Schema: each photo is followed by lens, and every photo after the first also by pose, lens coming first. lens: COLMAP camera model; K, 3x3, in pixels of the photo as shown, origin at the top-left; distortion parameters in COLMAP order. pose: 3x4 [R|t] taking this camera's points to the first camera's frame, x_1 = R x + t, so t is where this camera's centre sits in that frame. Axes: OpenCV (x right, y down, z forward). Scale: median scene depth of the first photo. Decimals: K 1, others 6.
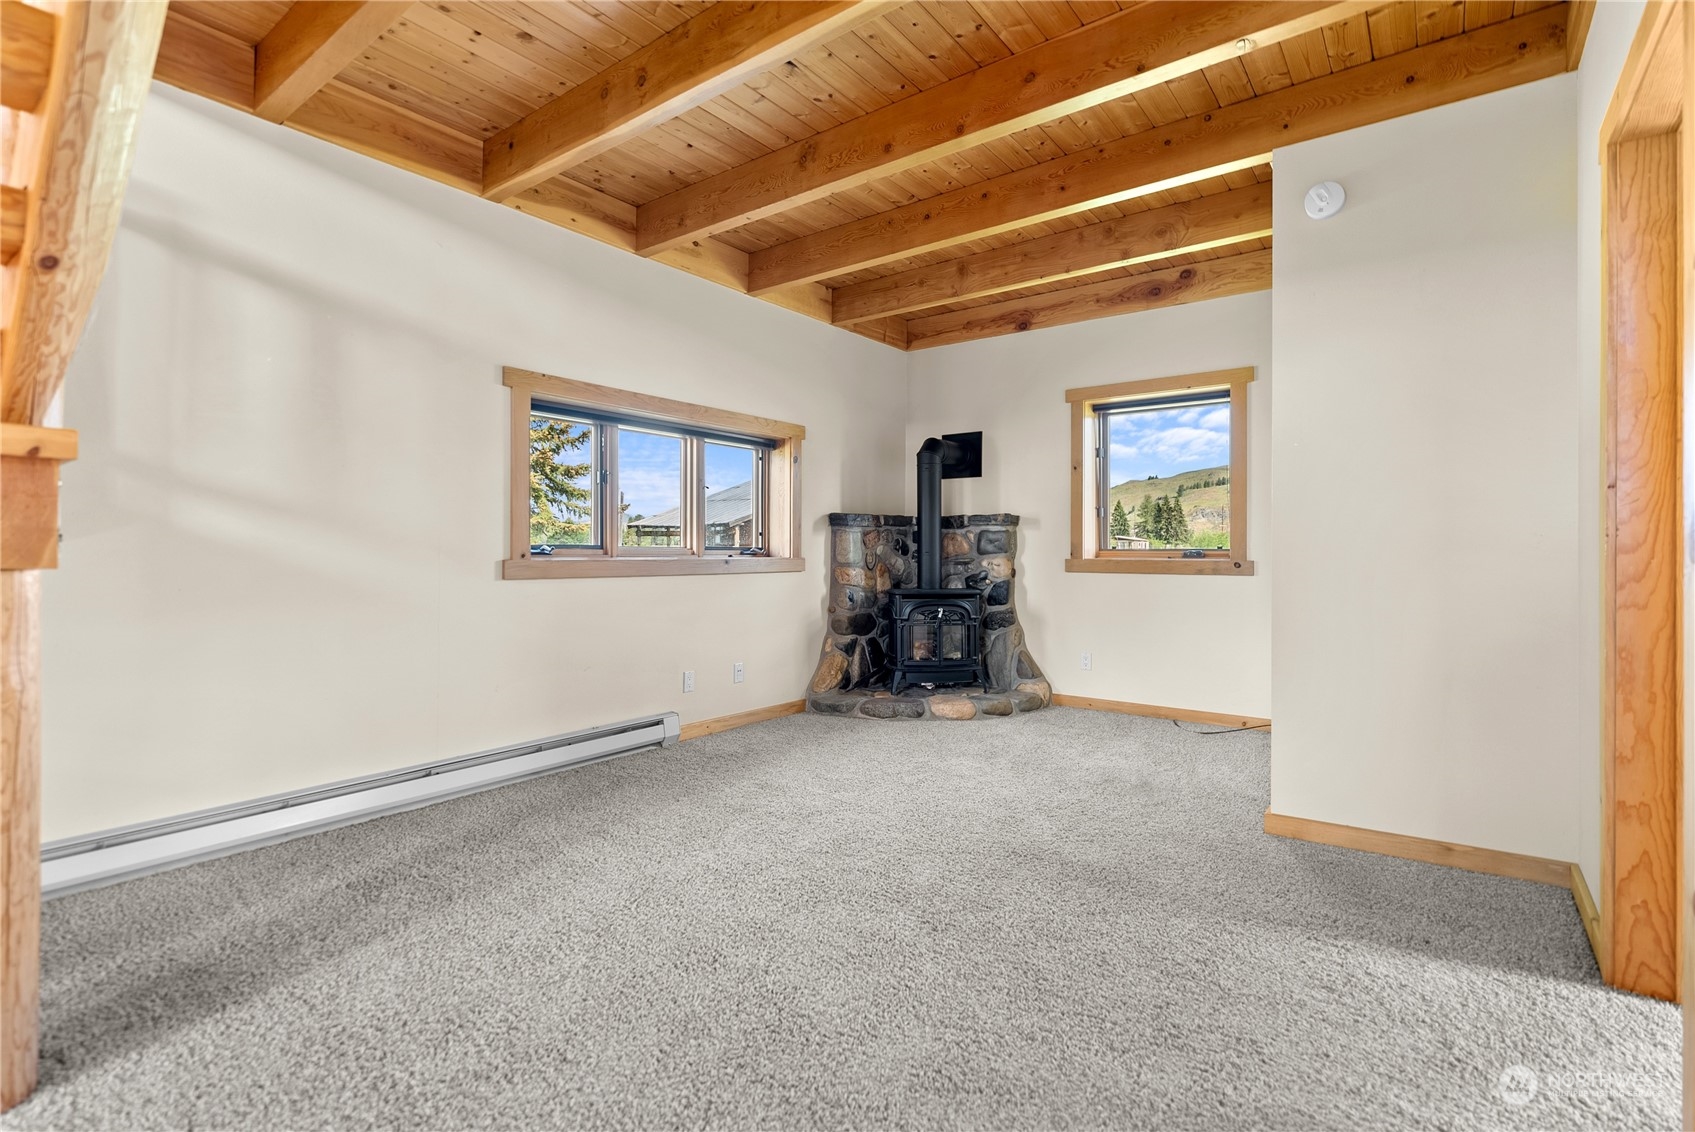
lens RADIAL K [[791.5, 0, 840.7], [0, 791.5, 542.5], [0, 0, 1]] dist [0.001547, -0.000022]
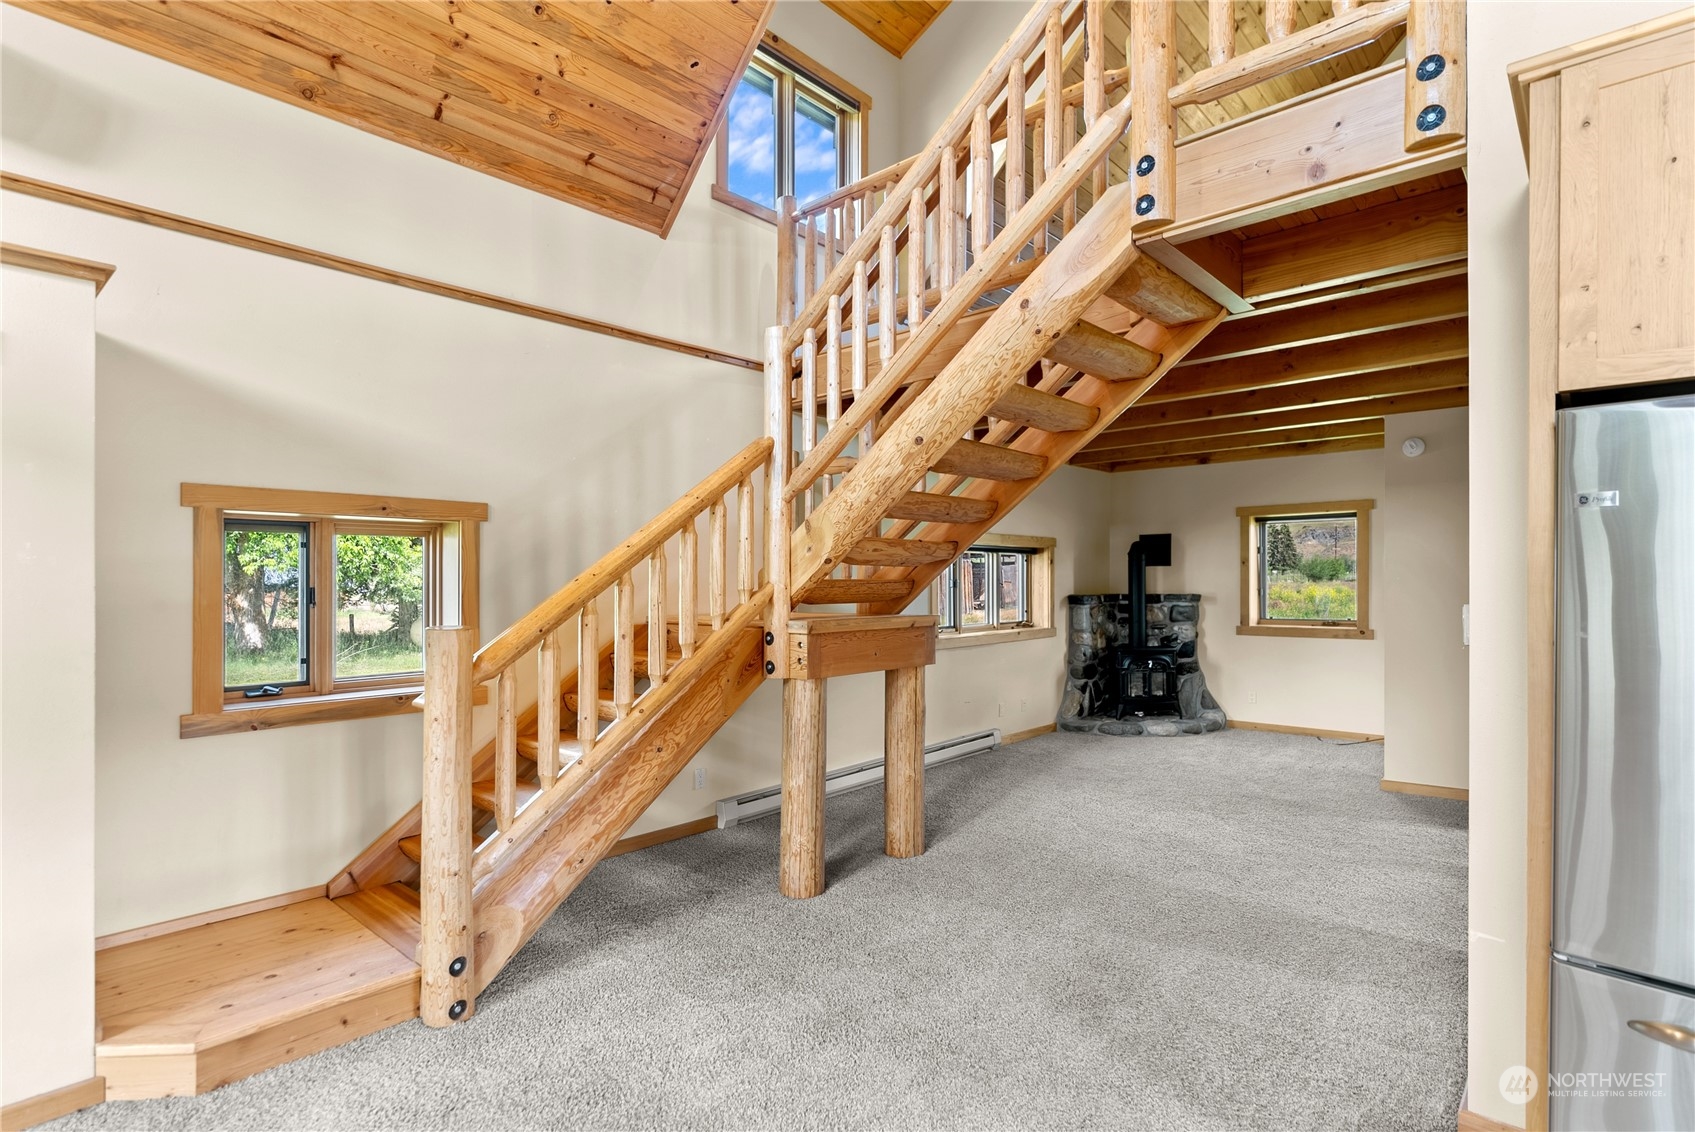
lens RADIAL K [[843.7, 0, 849.3], [0, 843.7, 587.2], [0, 0, 1]] dist [-0.003108, -0.000118]
pose [[0.997212, -0.010297, -0.073908, -0.300235], [0.011586, 0.999788, 0.017041, -0.082797], [0.073717, -0.017850, 0.997119, -0.568815]]
